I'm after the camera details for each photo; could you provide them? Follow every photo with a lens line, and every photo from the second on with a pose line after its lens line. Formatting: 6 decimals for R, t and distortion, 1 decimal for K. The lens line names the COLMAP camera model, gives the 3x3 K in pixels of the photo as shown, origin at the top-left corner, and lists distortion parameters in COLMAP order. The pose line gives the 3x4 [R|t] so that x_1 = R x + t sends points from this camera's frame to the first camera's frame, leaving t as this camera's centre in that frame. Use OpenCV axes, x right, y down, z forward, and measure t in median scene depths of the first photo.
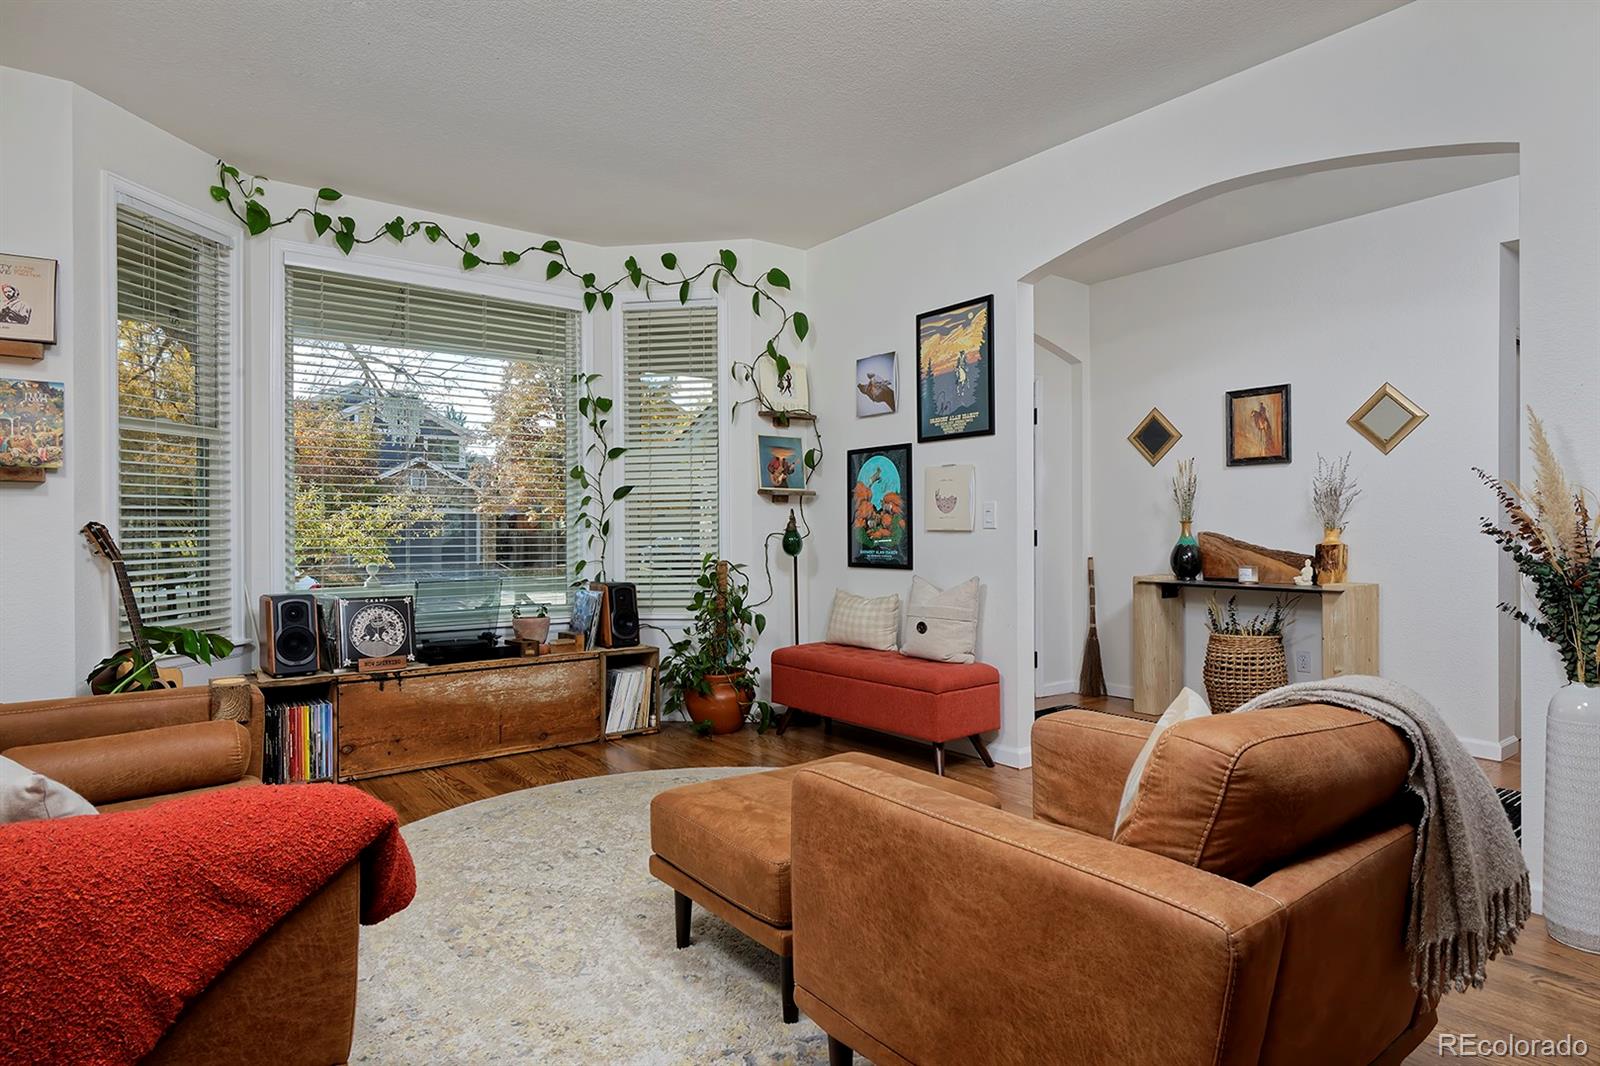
lens RADIAL K [[935.9, 0, 797.7], [0, 935.9, 525.0], [0, 0, 1]] dist [0.006121, 0.001398]
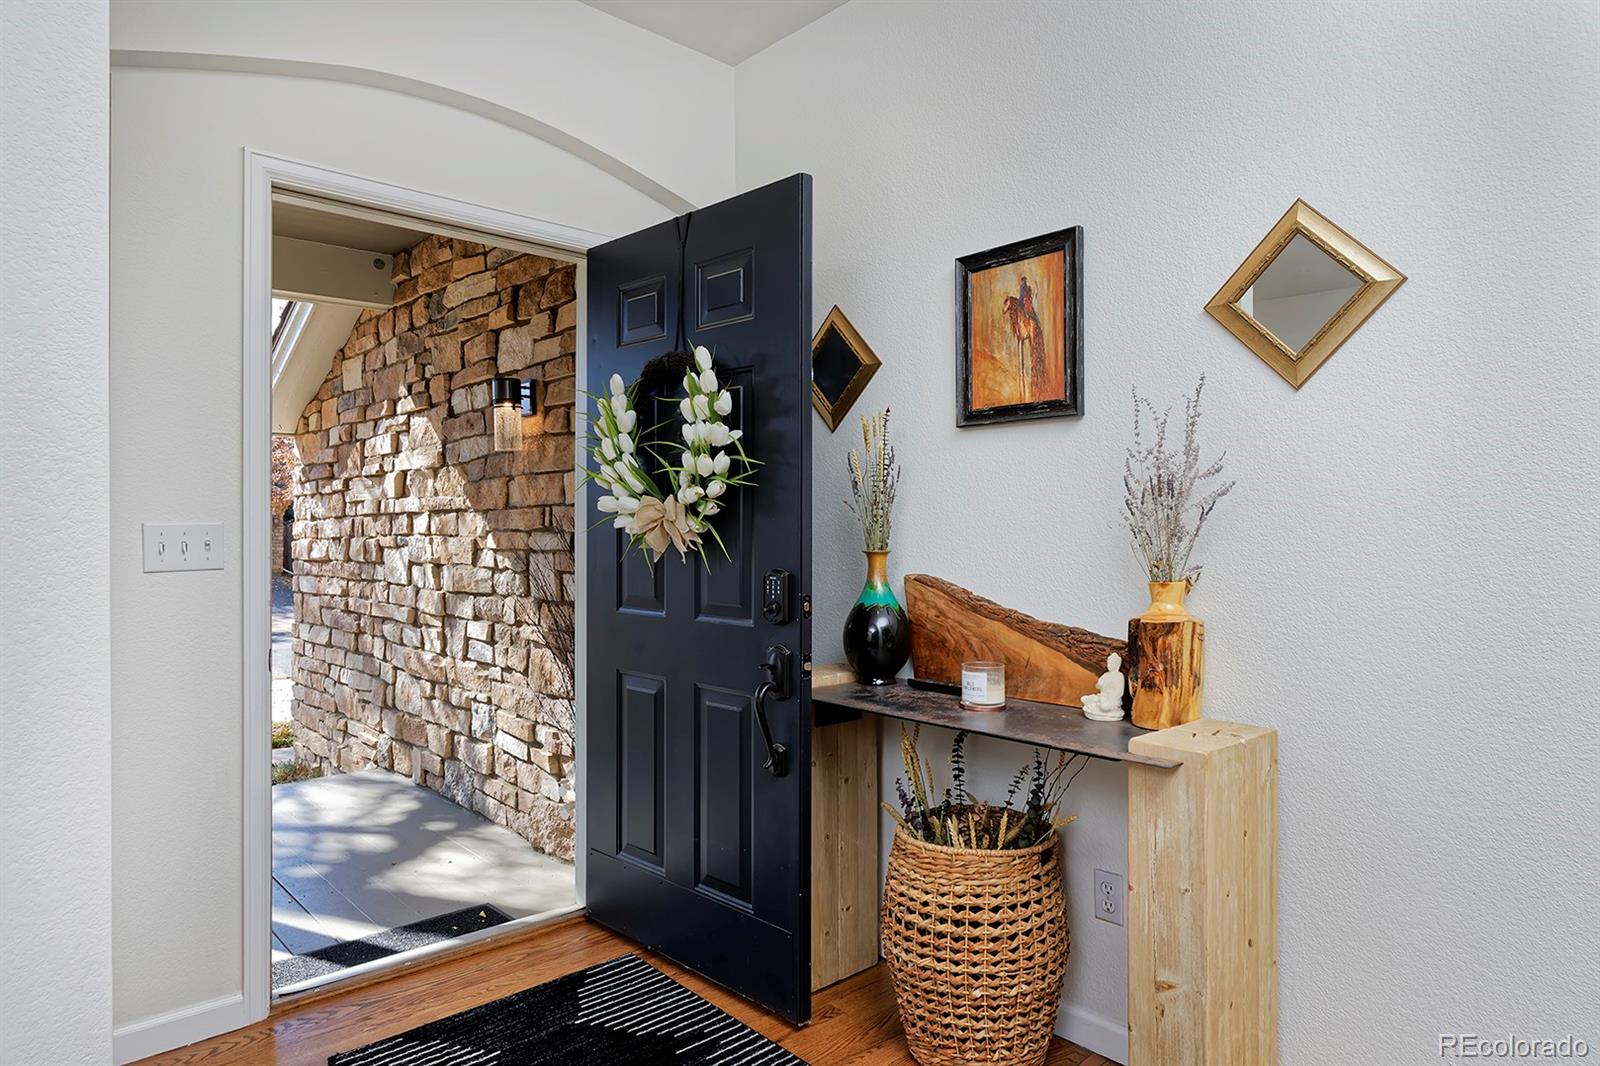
lens RADIAL K [[986.8, 0, 804.9], [0, 986.8, 522.4], [0, 0, 1]] dist [-0.003347, -0.001600]
pose [[0.996653, 0.003293, 0.081679, 0.376383], [-0.003252, 0.999995, -0.000628, -0.018983], [-0.081681, 0.000360, 0.996658, 0.587415]]
